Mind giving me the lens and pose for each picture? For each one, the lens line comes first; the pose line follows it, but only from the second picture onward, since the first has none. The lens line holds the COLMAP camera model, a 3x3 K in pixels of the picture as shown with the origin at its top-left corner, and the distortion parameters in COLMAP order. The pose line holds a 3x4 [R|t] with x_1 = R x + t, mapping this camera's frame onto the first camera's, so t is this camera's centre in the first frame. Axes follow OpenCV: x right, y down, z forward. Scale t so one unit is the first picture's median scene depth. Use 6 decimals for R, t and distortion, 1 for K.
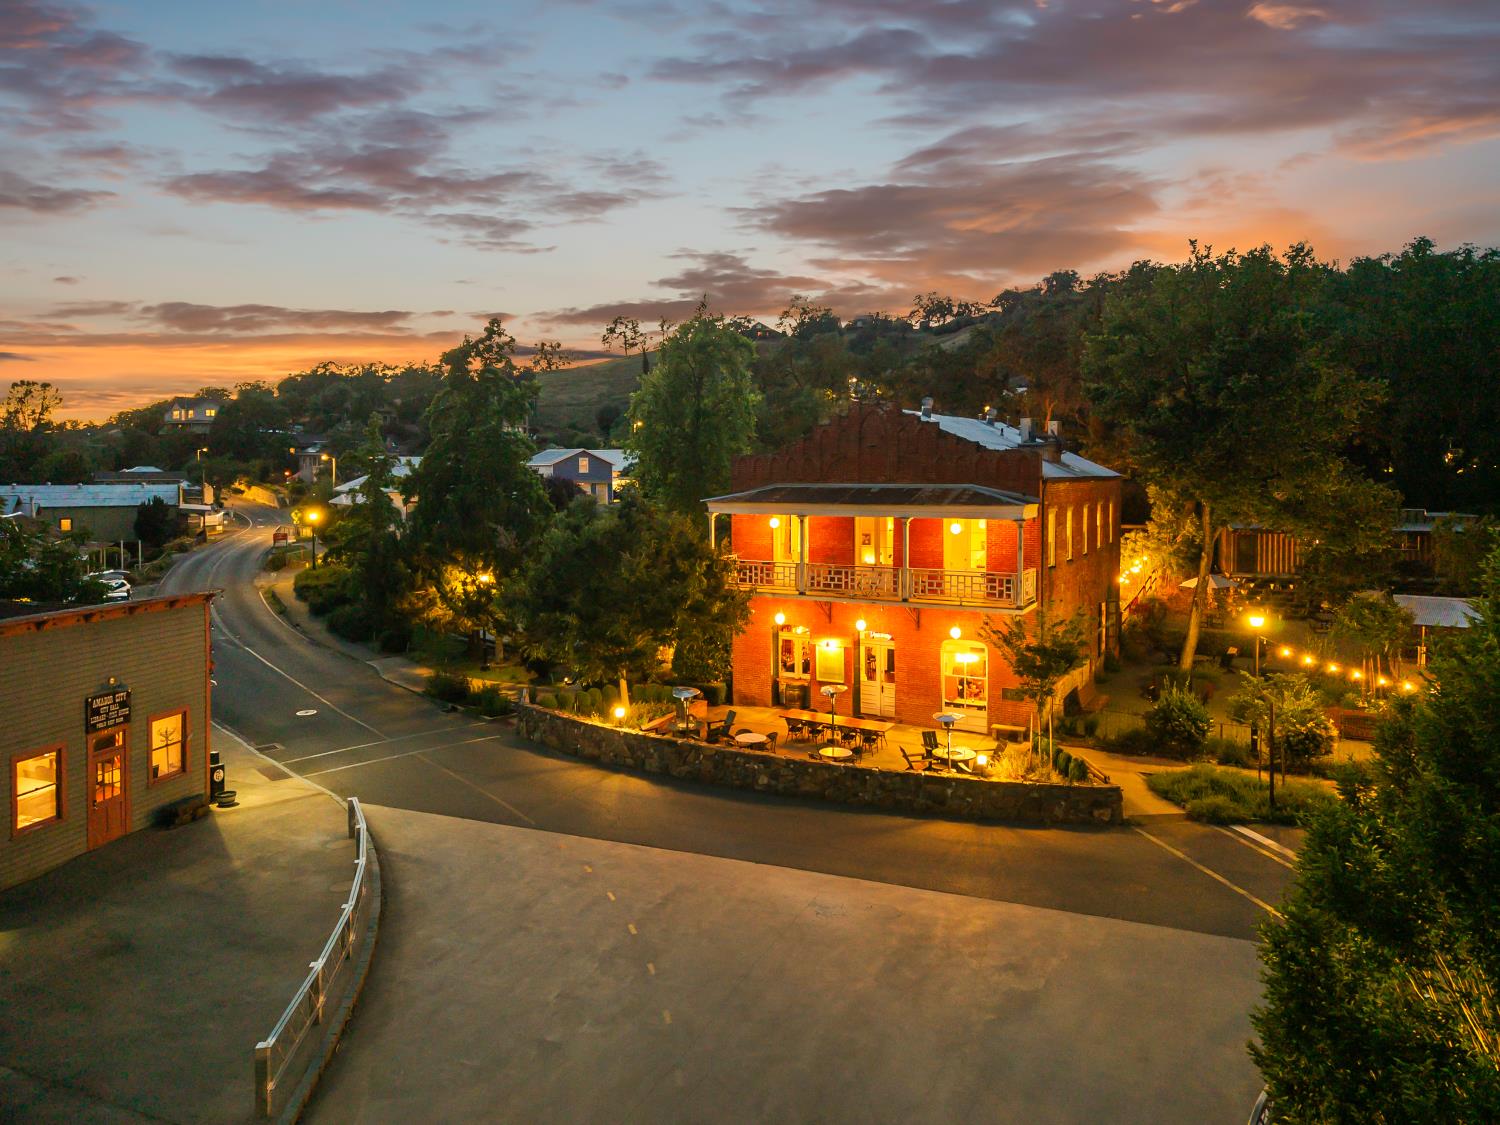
lens RADIAL K [[970.1, 0, 750.0], [0, 970.1, 562.5], [0, 0, 1]] dist [-0.001118, -0.000644]
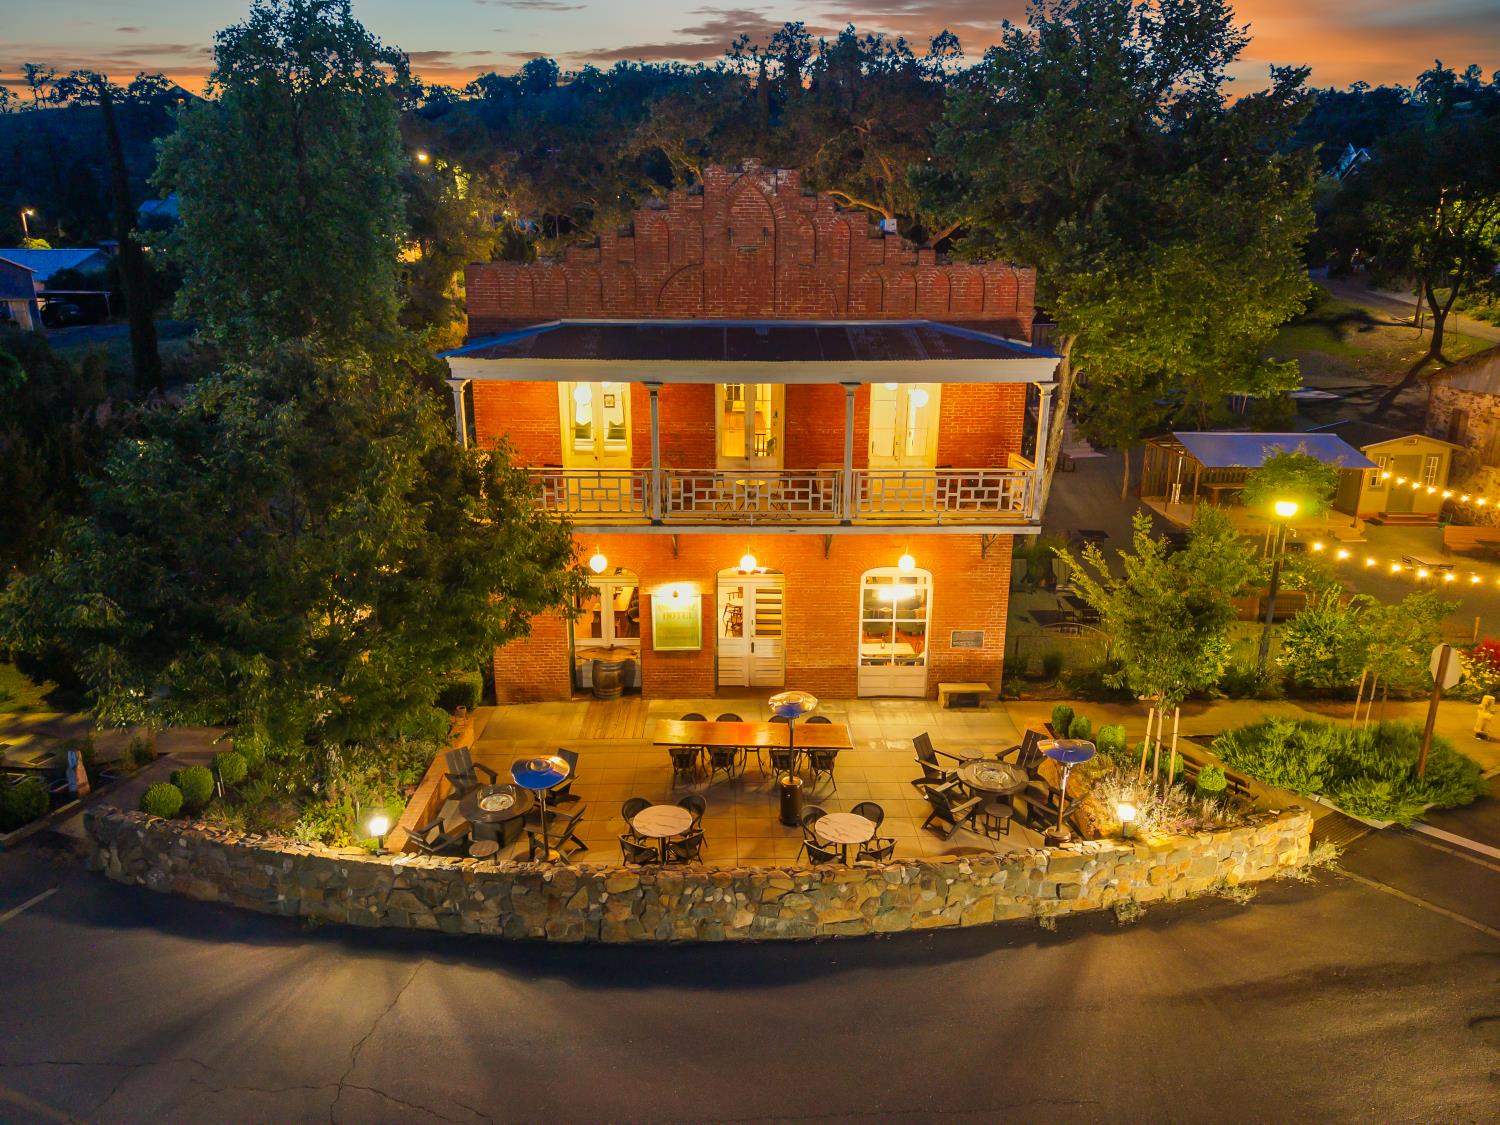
lens RADIAL K [[970.1, 0, 750.0], [0, 970.1, 562.5], [0, 0, 1]] dist [-0.001118, -0.000644]
pose [[0.873002, -0.127607, 0.470728, -0.163915], [0.036384, 0.979516, 0.198053, -0.053516], [-0.486358, -0.155773, 0.859762, 0.464503]]
